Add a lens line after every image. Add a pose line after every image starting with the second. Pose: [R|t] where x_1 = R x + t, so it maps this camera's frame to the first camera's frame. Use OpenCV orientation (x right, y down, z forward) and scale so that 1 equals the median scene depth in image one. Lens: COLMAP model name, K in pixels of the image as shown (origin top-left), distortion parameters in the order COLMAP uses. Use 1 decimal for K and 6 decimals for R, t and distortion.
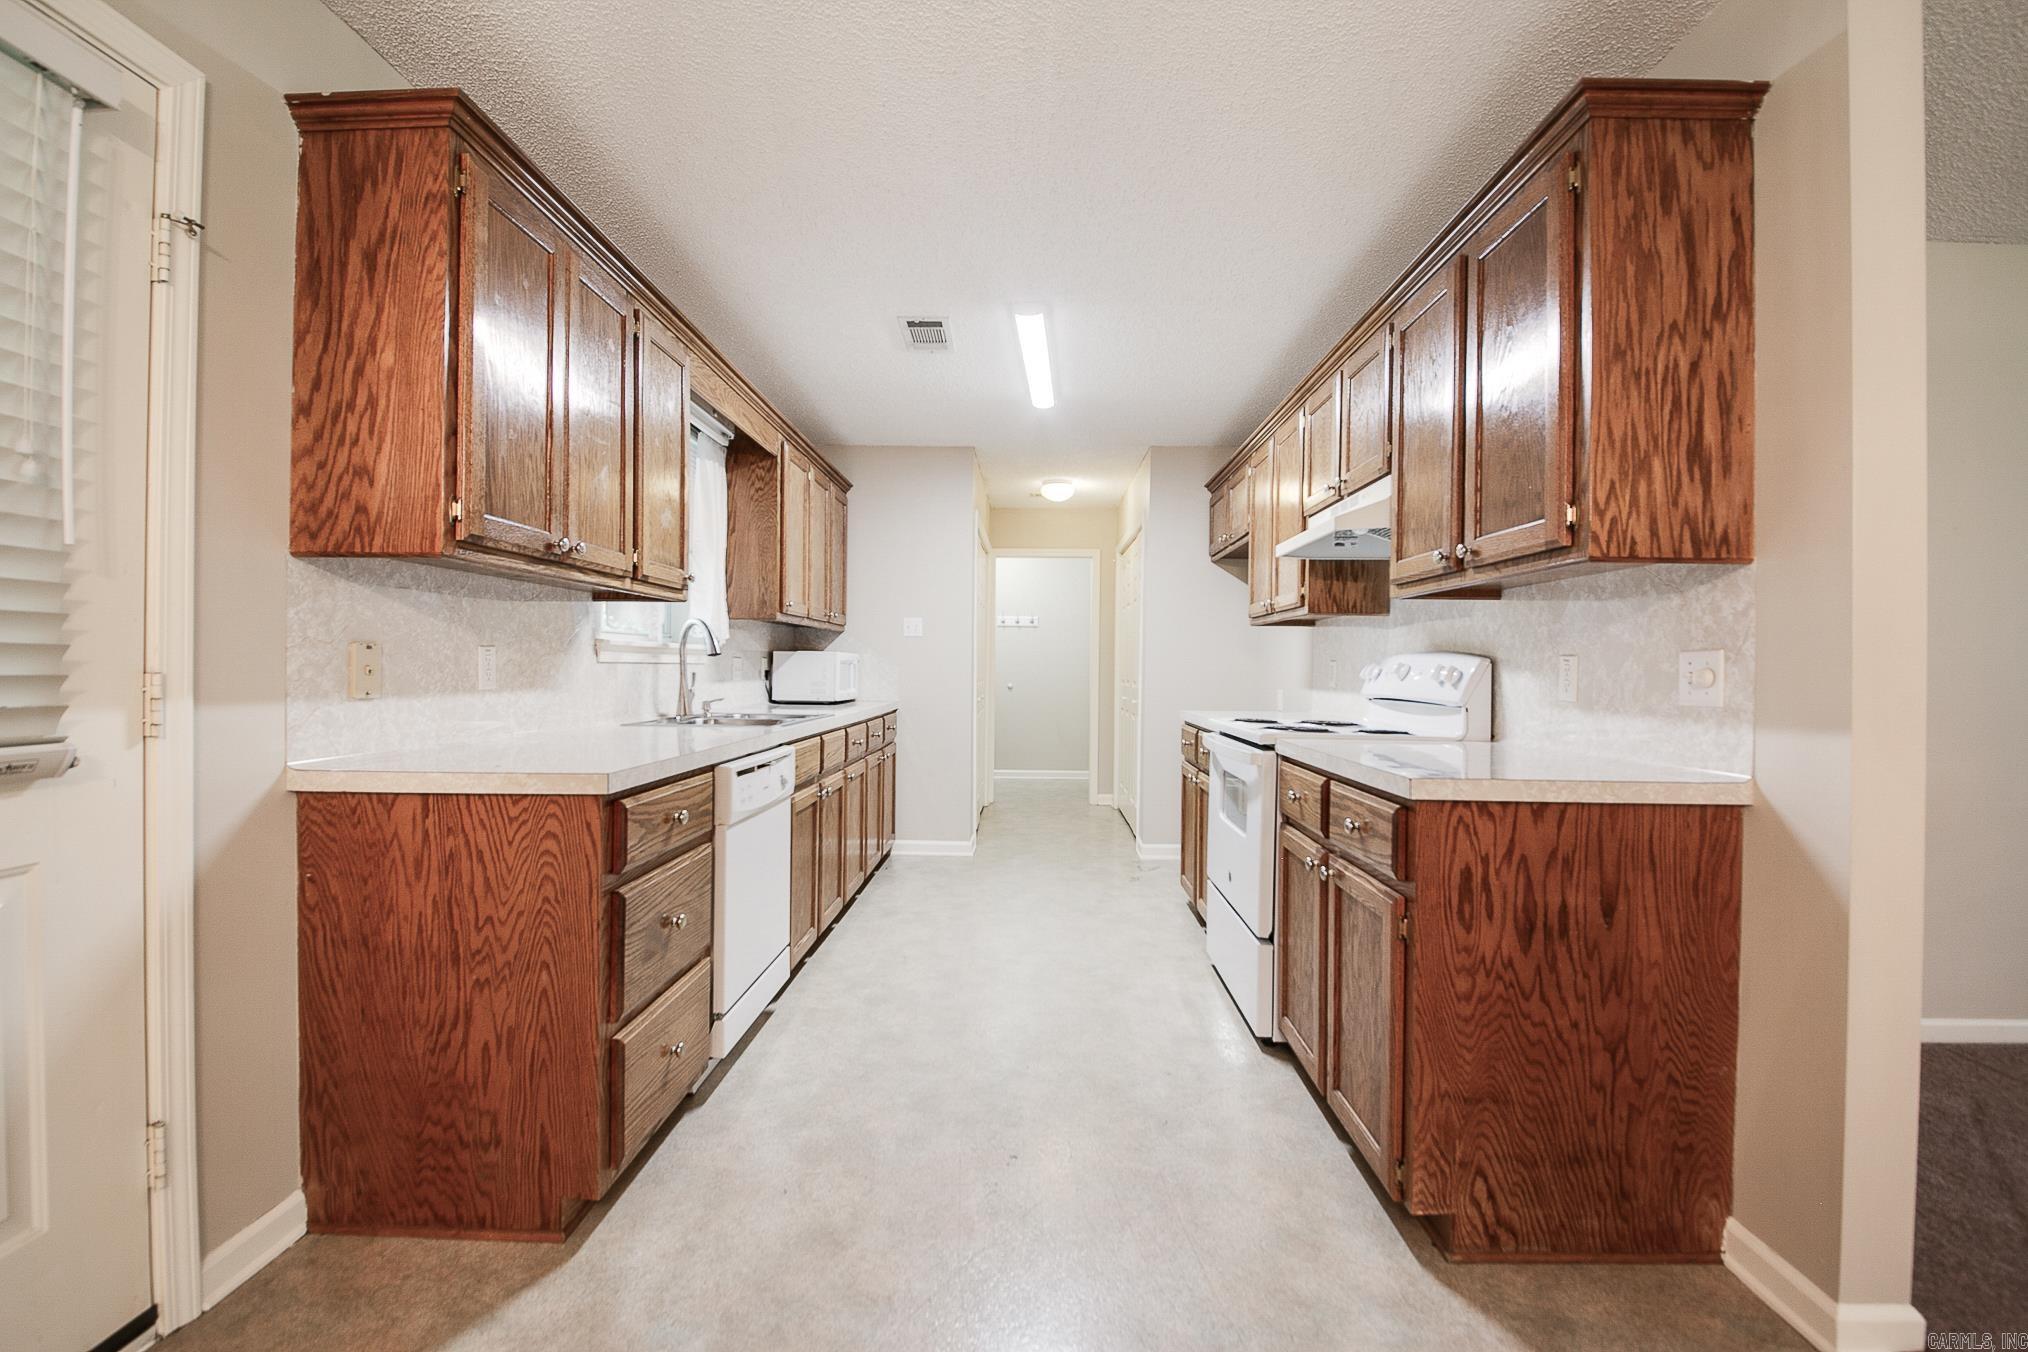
lens RADIAL K [[861.2, 0, 1011.9], [0, 861.2, 668.2], [0, 0, 1]] dist [-0.009223, -0.005293]
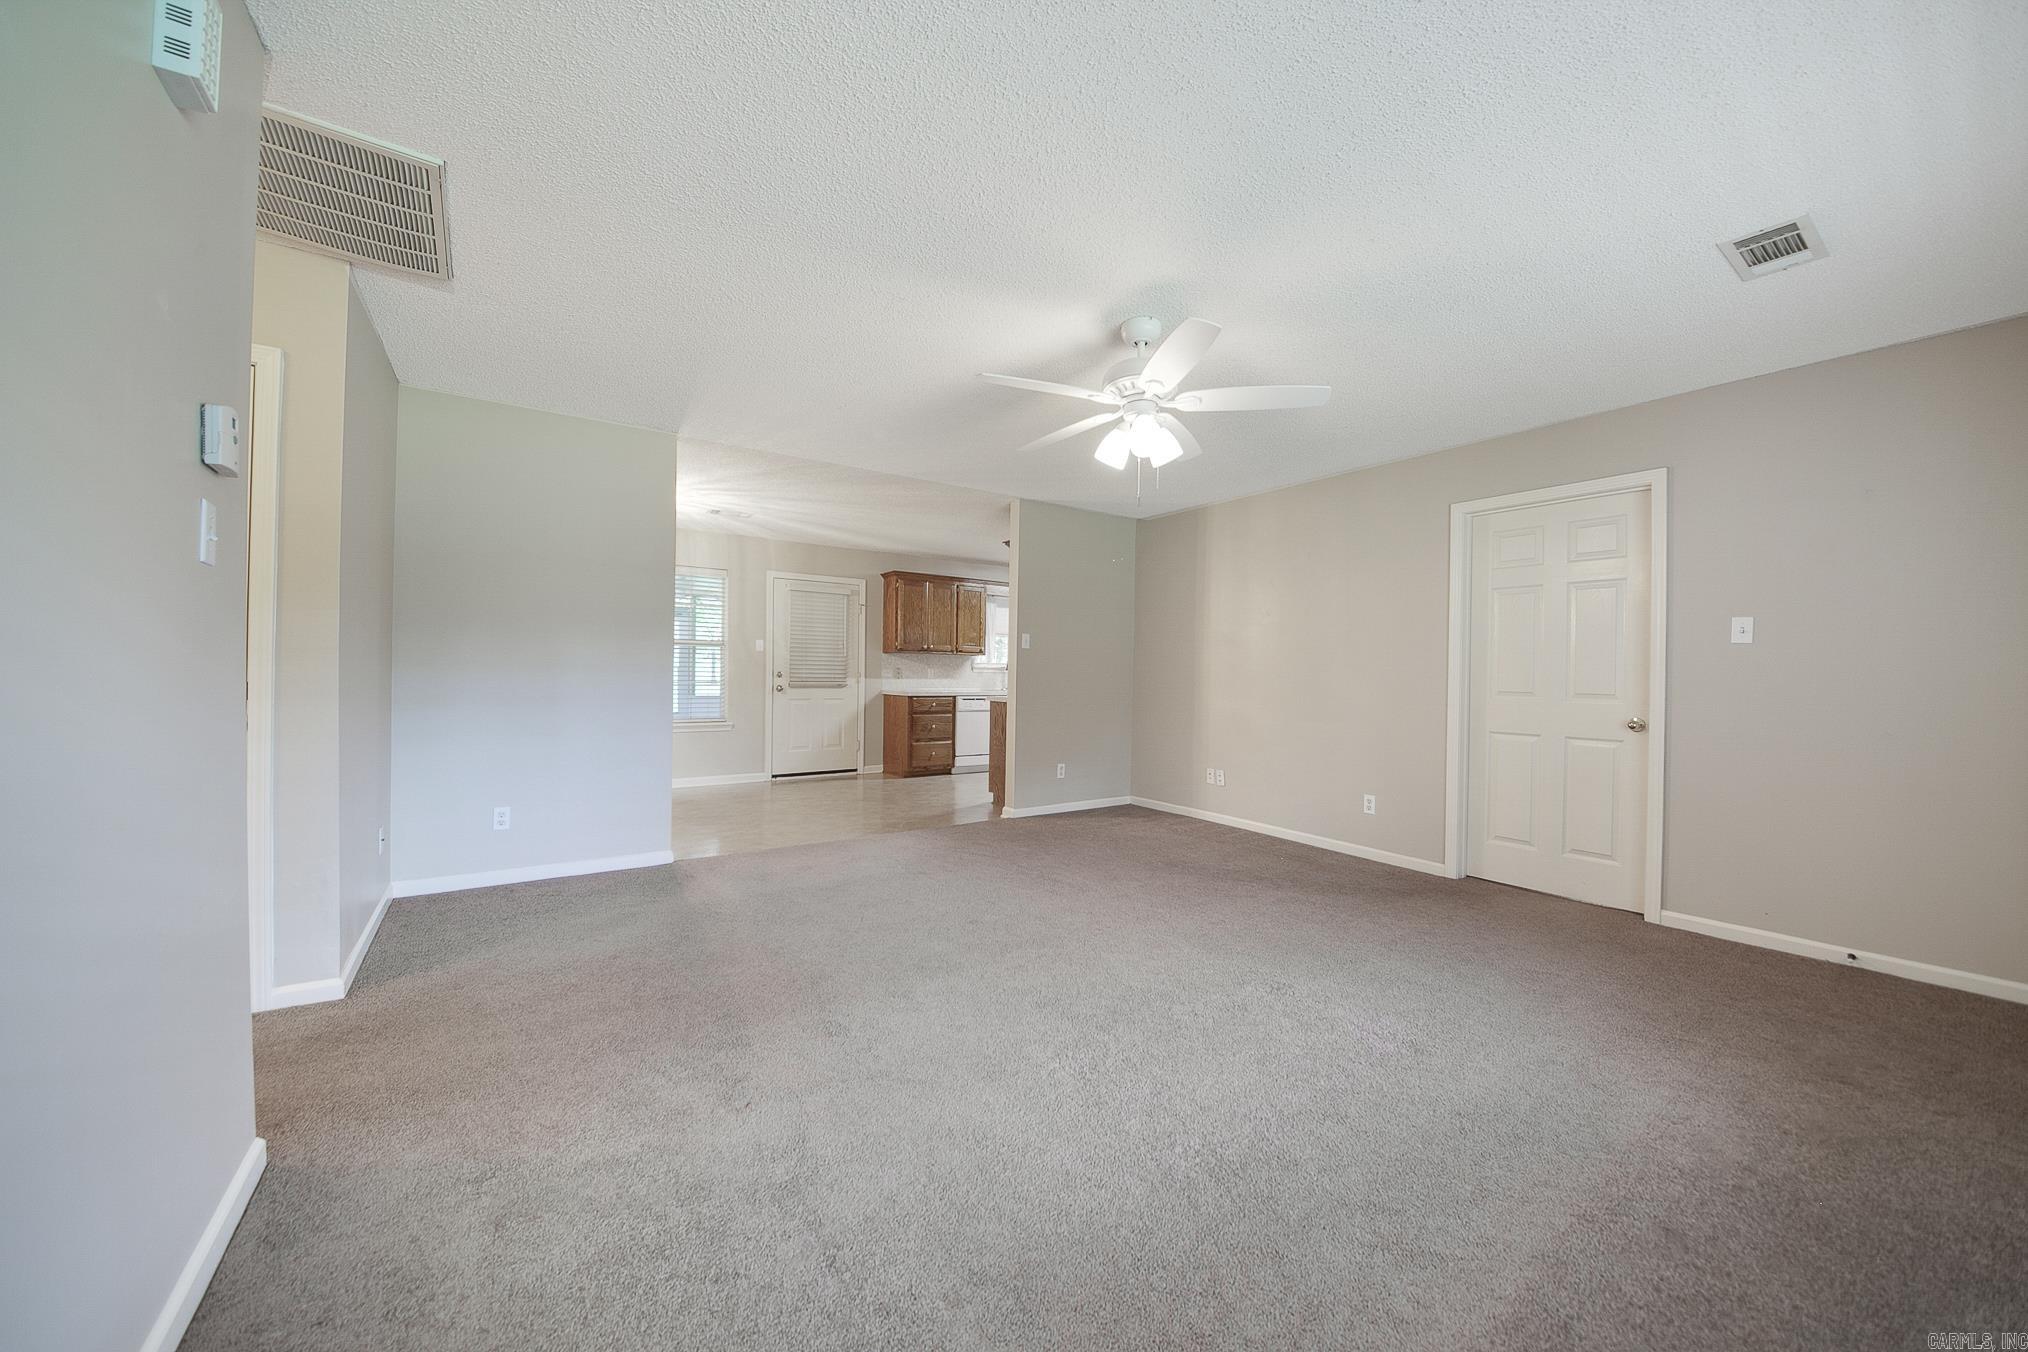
lens RADIAL K [[713.0, 0, 1016.6], [0, 713.0, 674.0], [0, 0, 1]] dist [-0.000156, -0.007299]
pose [[0.593149, -0.000087, -0.805093, 3.517661], [-0.007056, 0.999961, -0.005306, 0.027690], [0.805062, 0.008828, 0.593125, -1.106637]]
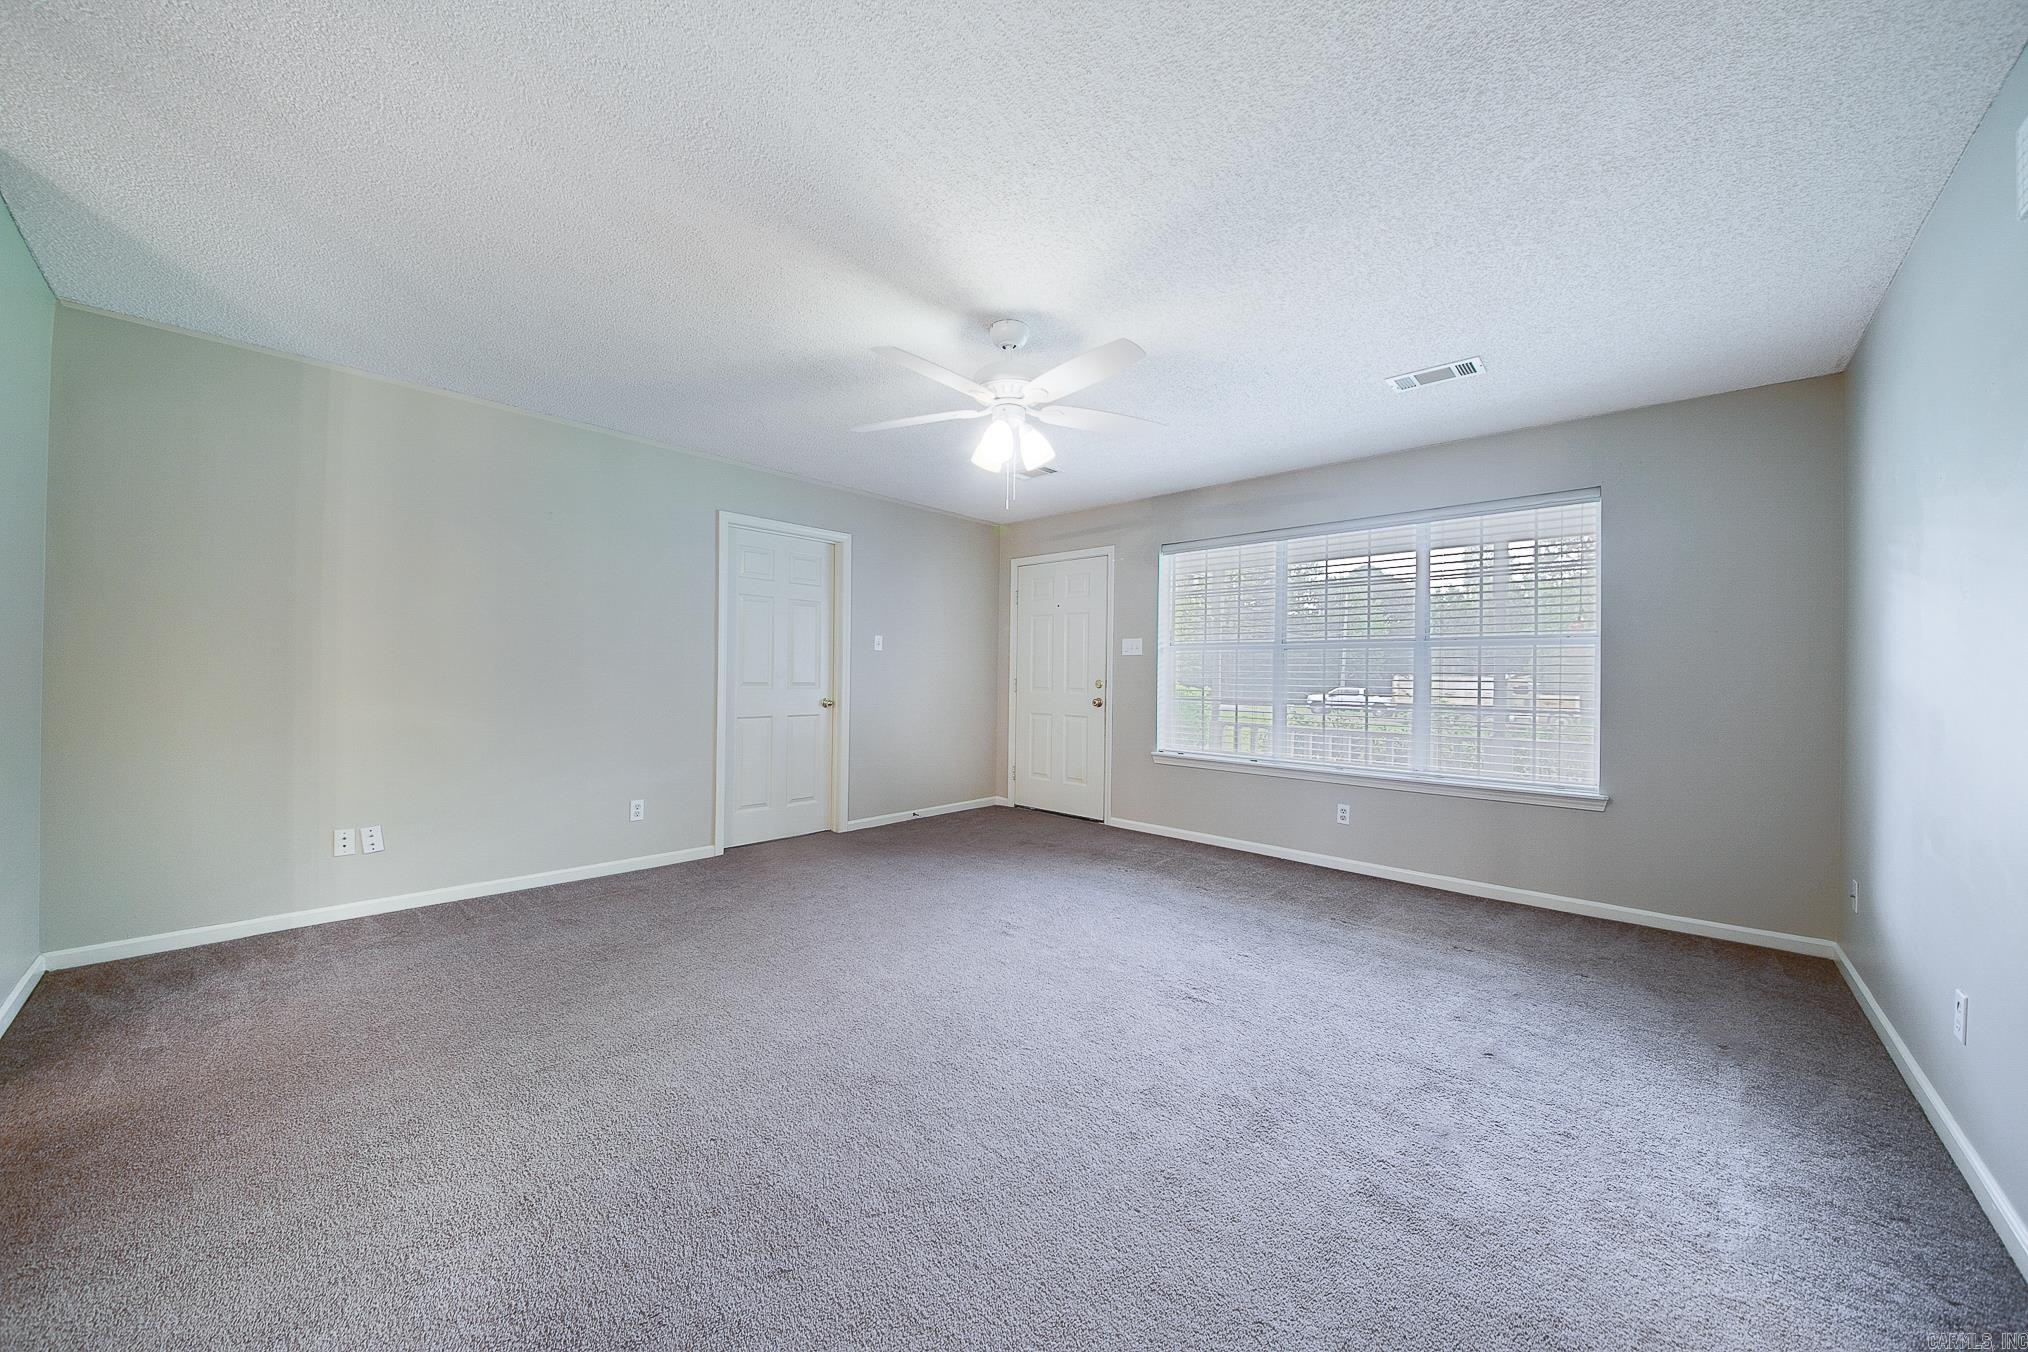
lens RADIAL K [[713.0, 0, 1025.4], [0, 713.0, 673.3], [0, 0, 1]] dist [-0.000156, -0.007299]
pose [[0.639294, 0.000863, 0.768962, 1.137178], [-0.006280, 0.999972, 0.004099, 0.008010], [-0.768937, -0.007449, 0.639282, -1.013655]]
